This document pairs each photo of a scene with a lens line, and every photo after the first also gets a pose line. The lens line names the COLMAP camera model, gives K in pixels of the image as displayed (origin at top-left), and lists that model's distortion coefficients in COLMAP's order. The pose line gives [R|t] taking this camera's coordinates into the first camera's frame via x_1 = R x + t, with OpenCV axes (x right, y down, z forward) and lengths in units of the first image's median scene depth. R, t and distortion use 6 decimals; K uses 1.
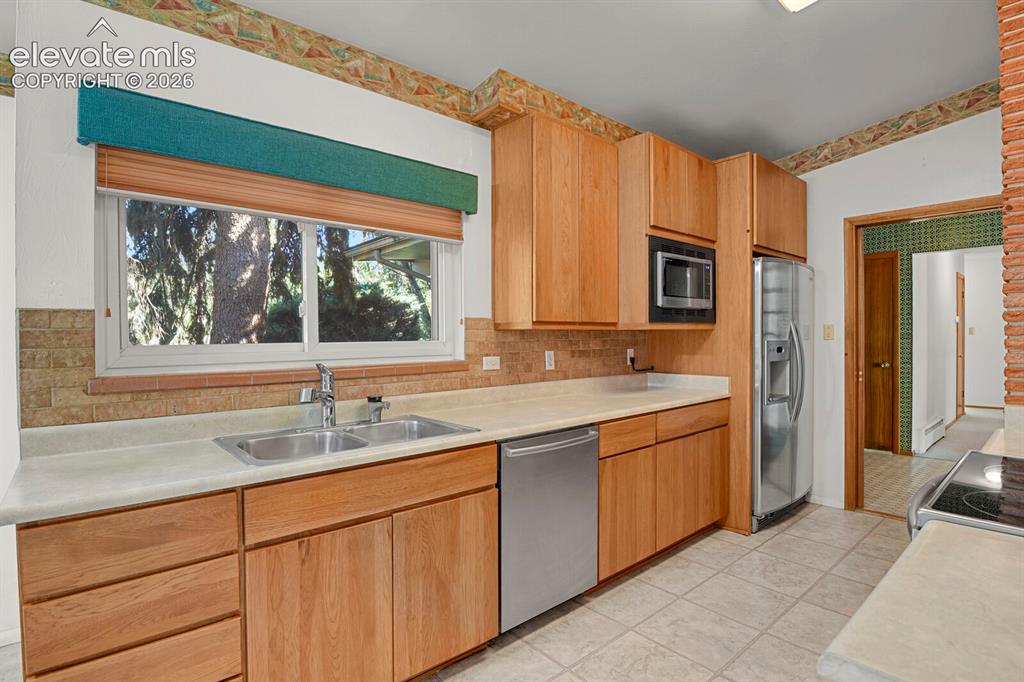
lens RADIAL K [[505.5, 0, 521.4], [0, 505.5, 342.0], [0, 0, 1]] dist [-0.015260, -0.013376]
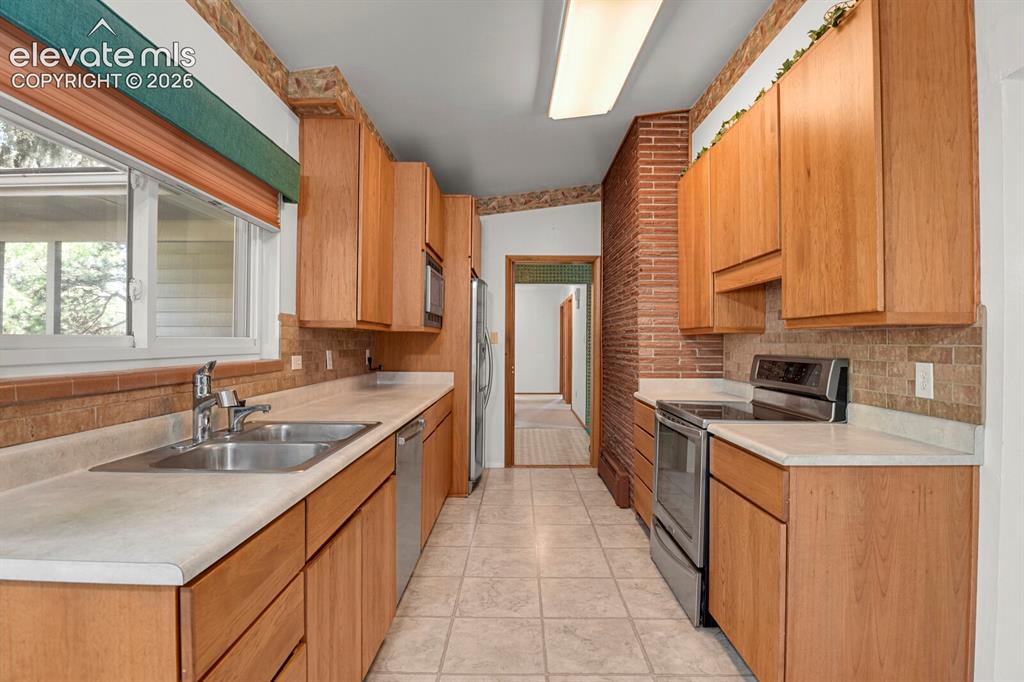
lens RADIAL K [[505.5, 0, 521.4], [0, 505.5, 342.0], [0, 0, 1]] dist [-0.015260, -0.013376]
pose [[0.663482, 0.013297, 0.748074, -0.488677], [-0.003722, 0.999888, -0.014472, 0.015579], [-0.748183, 0.006818, 0.663457, 0.062470]]
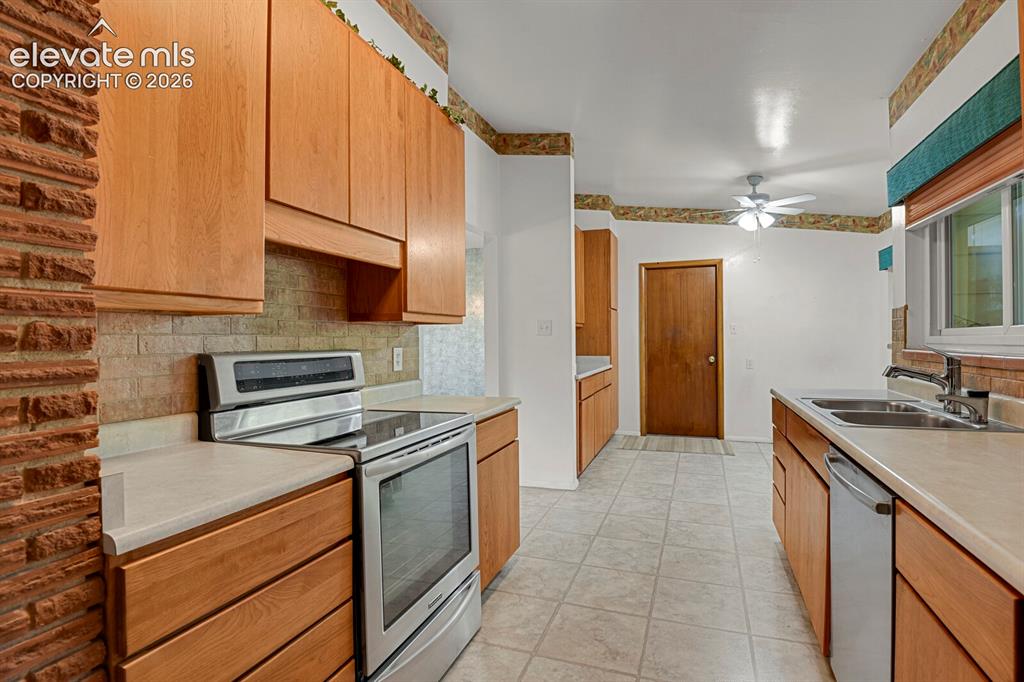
lens RADIAL K [[486.0, 0, 525.9], [0, 486.0, 341.0], [0, 0, 1]] dist [-0.032625, -0.000530]
pose [[-0.877227, 0.021437, -0.479598, 0.635985], [0.012432, 0.999682, 0.021943, -0.000125], [0.479915, 0.013287, -0.877214, 1.114965]]
